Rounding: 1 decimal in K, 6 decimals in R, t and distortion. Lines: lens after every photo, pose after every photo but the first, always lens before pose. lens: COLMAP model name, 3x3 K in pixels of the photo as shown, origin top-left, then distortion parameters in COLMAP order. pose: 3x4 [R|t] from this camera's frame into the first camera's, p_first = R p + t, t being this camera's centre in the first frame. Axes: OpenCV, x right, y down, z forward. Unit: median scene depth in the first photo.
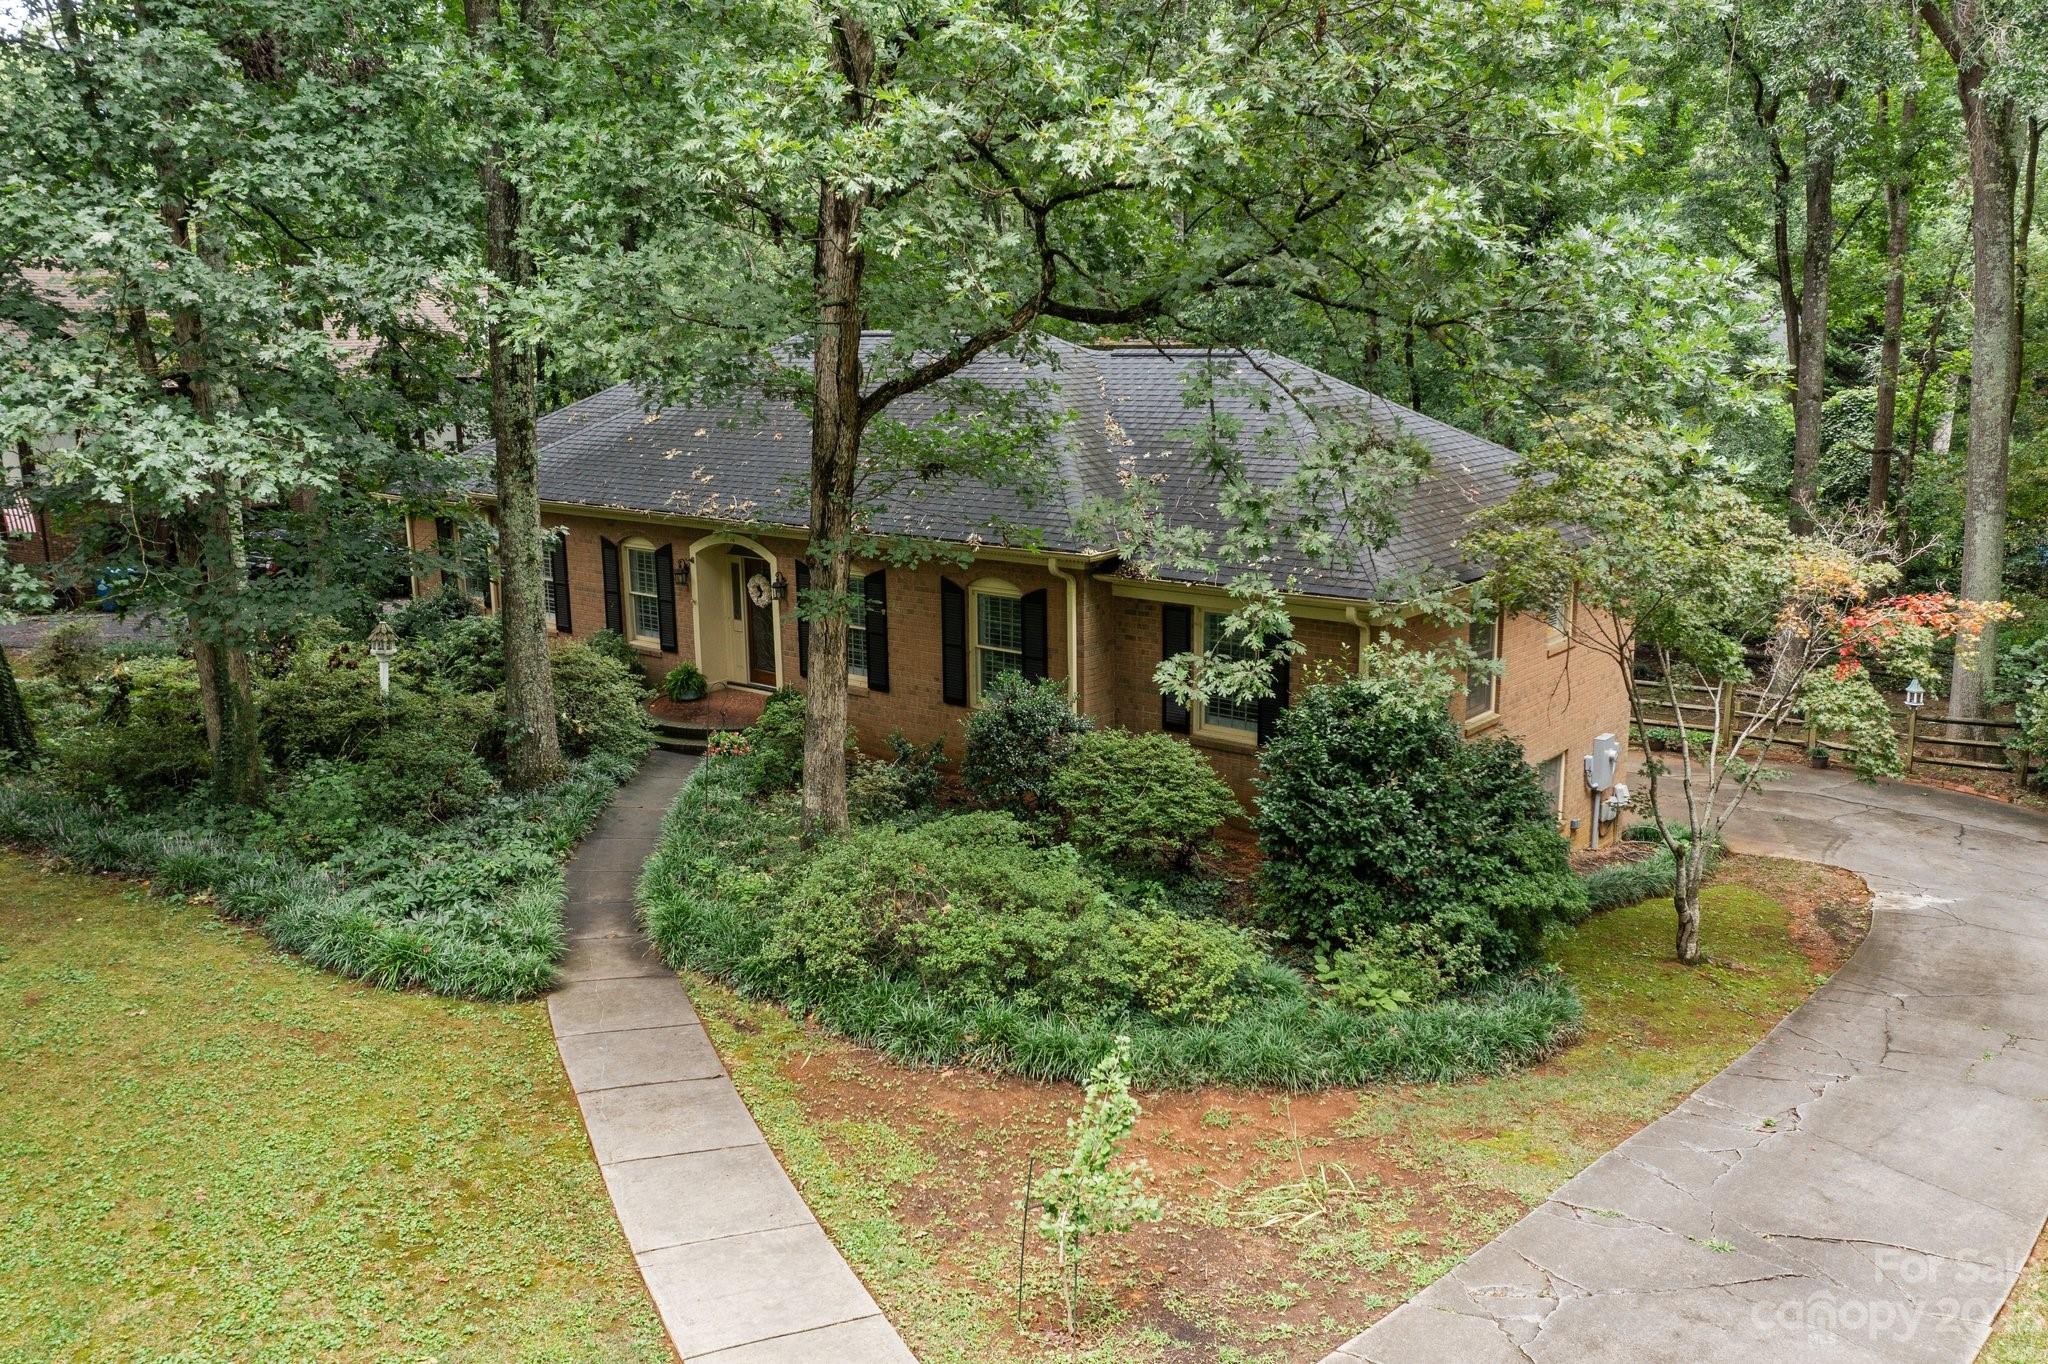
lens RADIAL K [[1643.6, 0, 1015.7], [0, 1643.6, 663.3], [0, 0, 1]] dist [-0.000142, -0.005424]
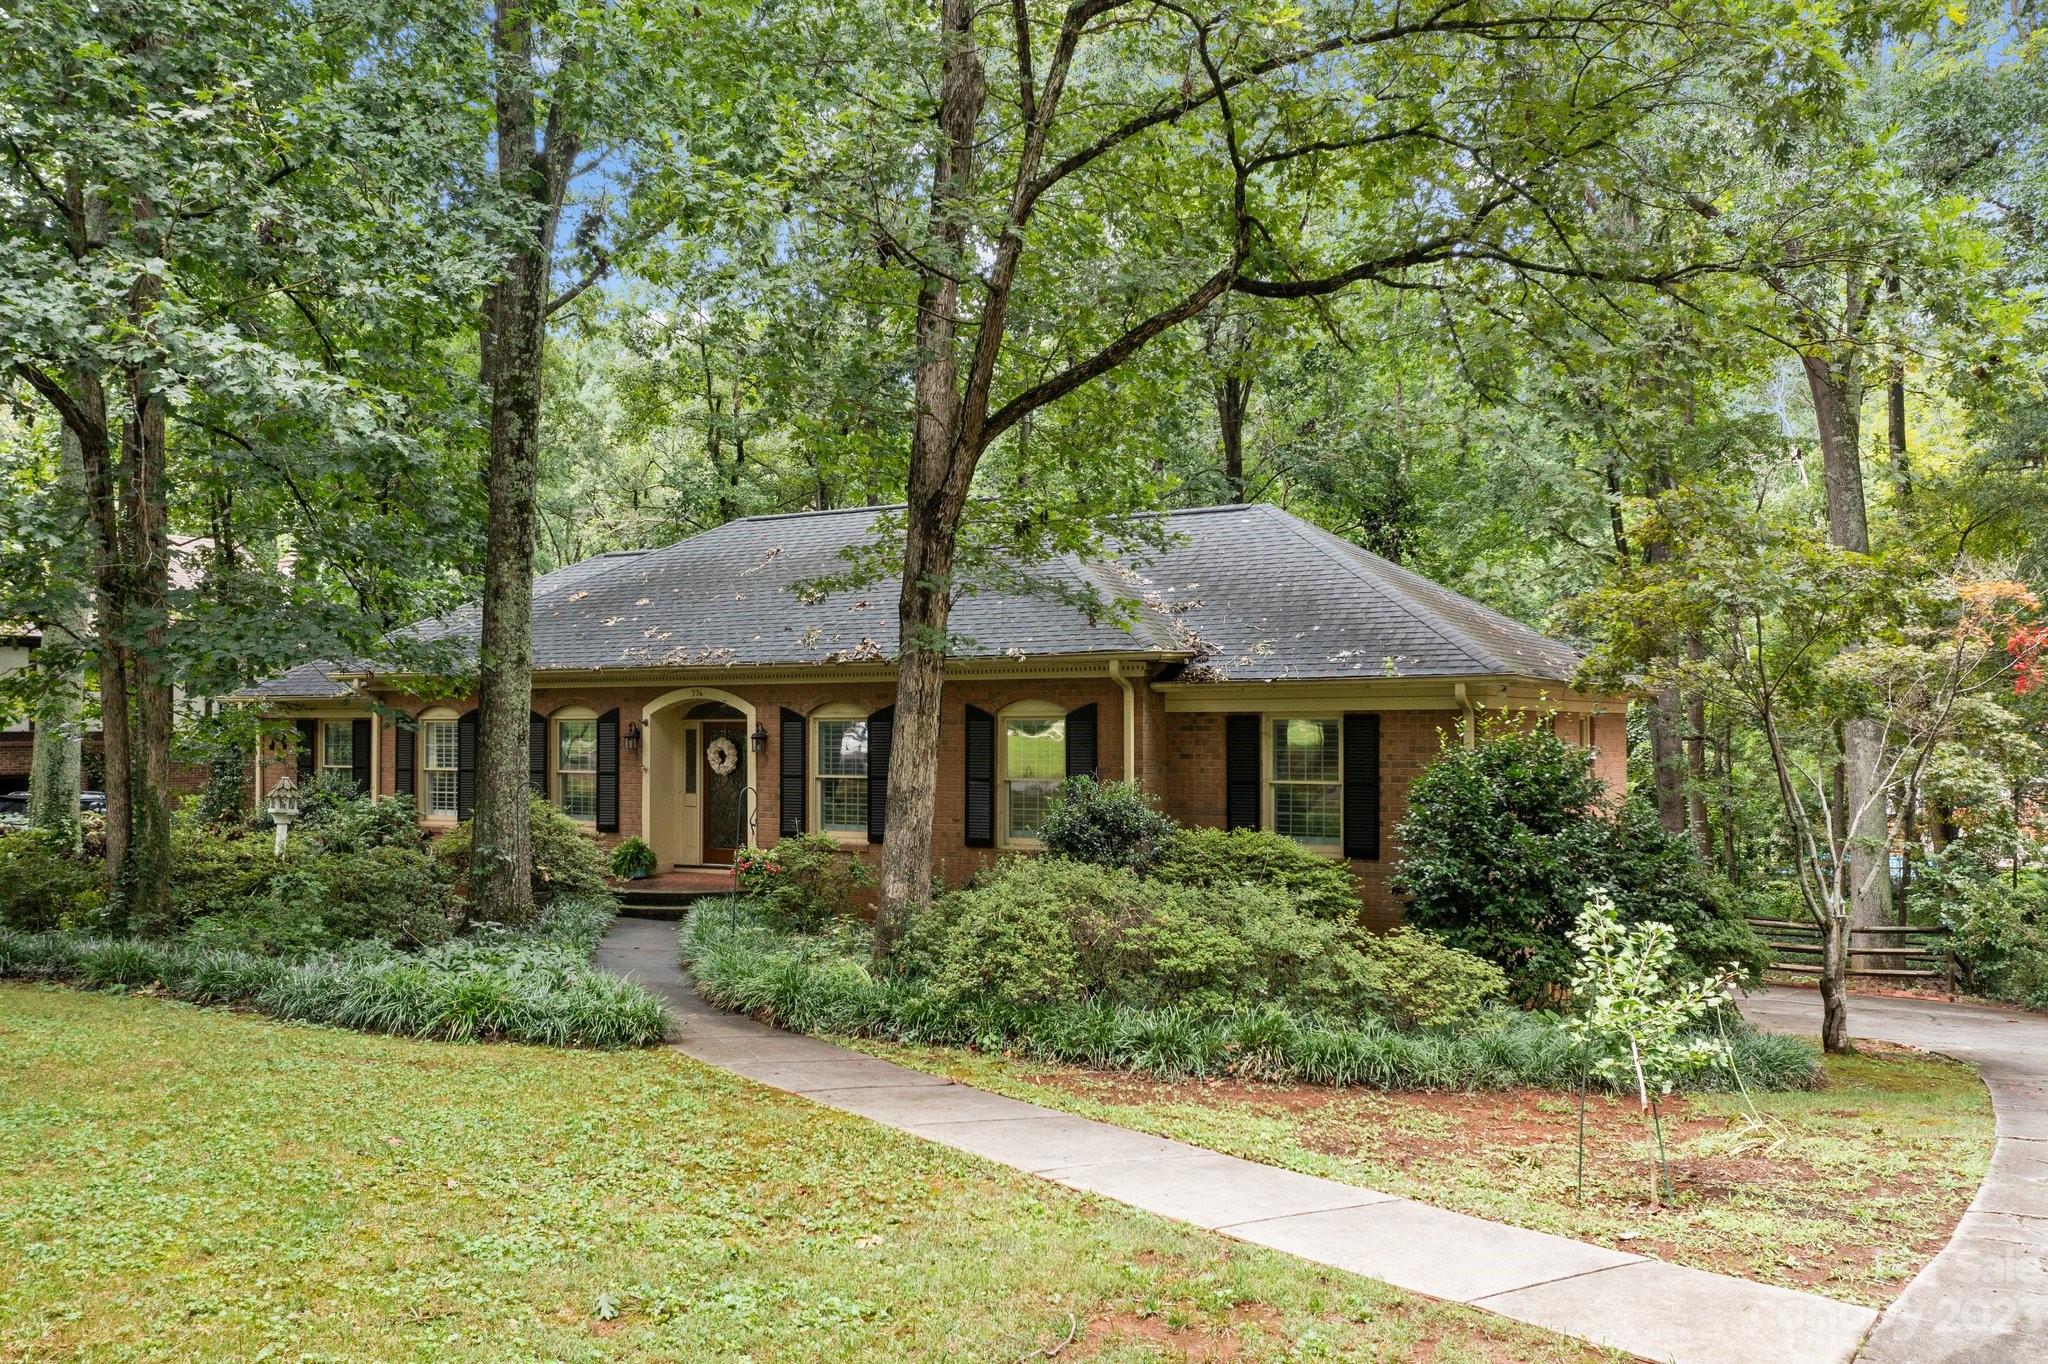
lens RADIAL K [[1656.8, 0, 1024.0], [0, 1656.8, 682.0], [0, 0, 1]] dist [-0.003663, 0.001696]
pose [[0.984704, 0.017167, 0.173386, -0.222169], [0.023571, 0.972859, -0.230194, 0.189794], [-0.172632, 0.230760, 0.957574, 0.137440]]
